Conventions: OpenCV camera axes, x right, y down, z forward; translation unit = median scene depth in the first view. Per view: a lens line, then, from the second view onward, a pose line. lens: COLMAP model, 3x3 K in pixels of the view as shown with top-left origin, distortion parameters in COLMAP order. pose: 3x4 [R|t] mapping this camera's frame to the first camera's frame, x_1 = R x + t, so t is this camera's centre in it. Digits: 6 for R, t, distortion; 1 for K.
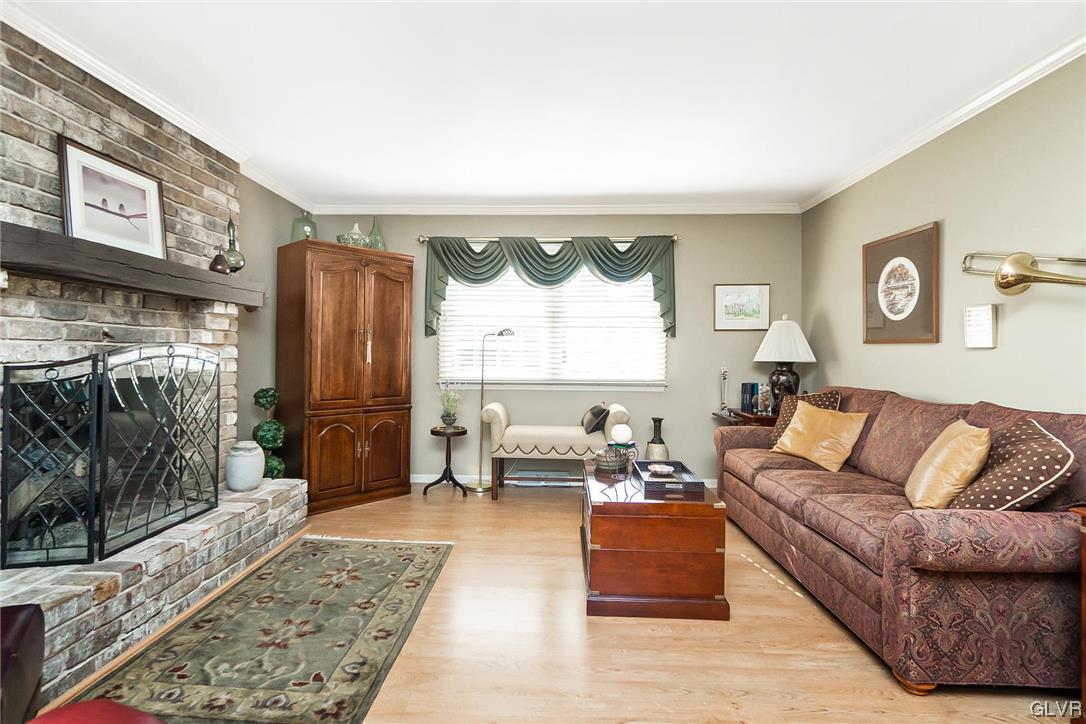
lens RADIAL K [[518.2, 0, 542.8], [0, 518.2, 351.8], [0, 0, 1]] dist [0.001002, -0.000858]
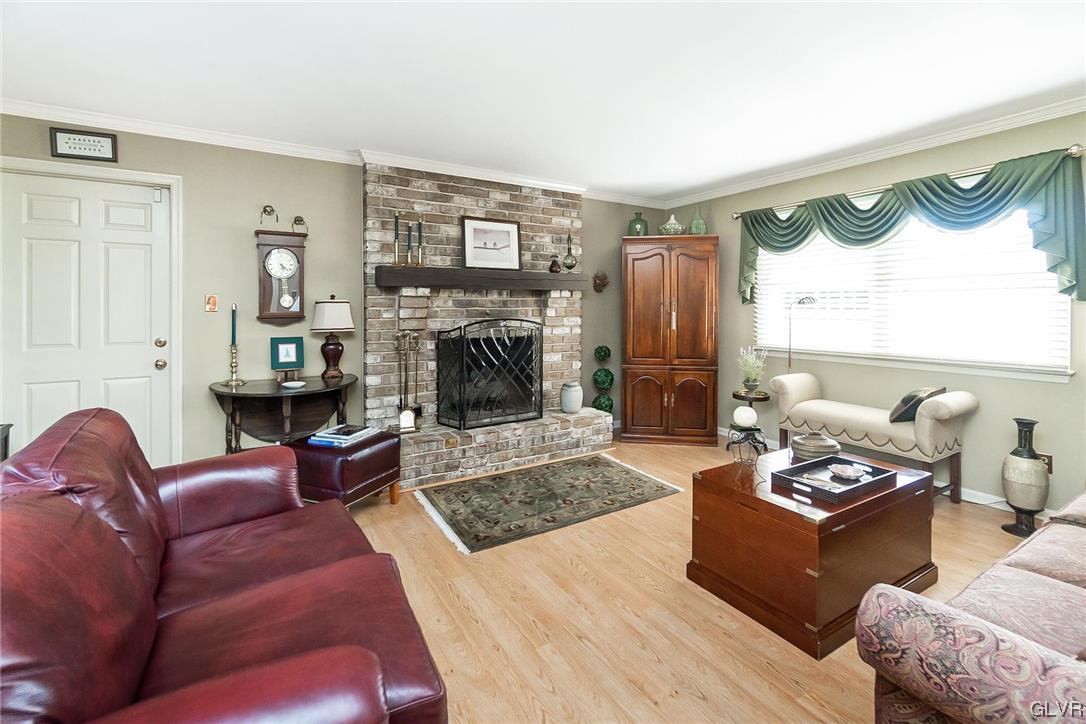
lens RADIAL K [[475.8, 0, 536.1], [0, 475.8, 308.7], [0, 0, 1]] dist [-0.004080, 0.001060]
pose [[0.554136, -0.008780, -0.832380, 0.557970], [0.009489, 0.999946, -0.004230, -0.034462], [0.832372, -0.005555, 0.554189, 0.153474]]
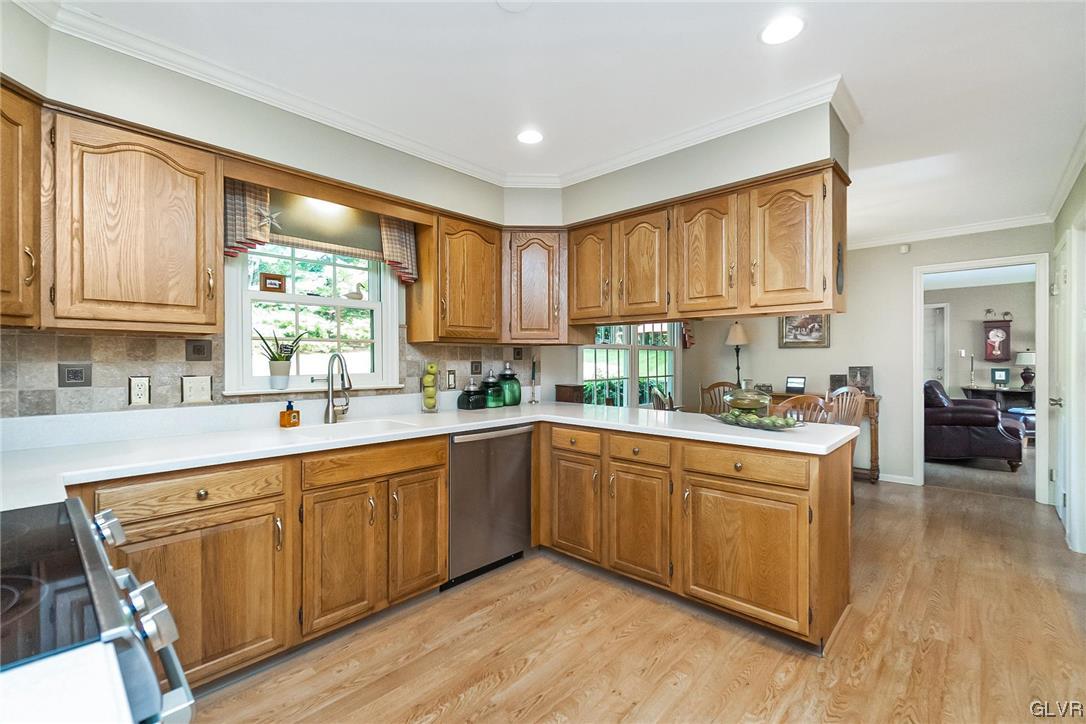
lens RADIAL K [[475.8, 0, 533.1], [0, 475.8, 359.8], [0, 0, 1]] dist [-0.004080, 0.001060]
pose [[-0.646958, 0.006235, -0.762501, 2.747690], [0.013003, 0.999911, -0.002857, -0.048003], [0.762415, -0.011763, -0.646981, 0.030782]]
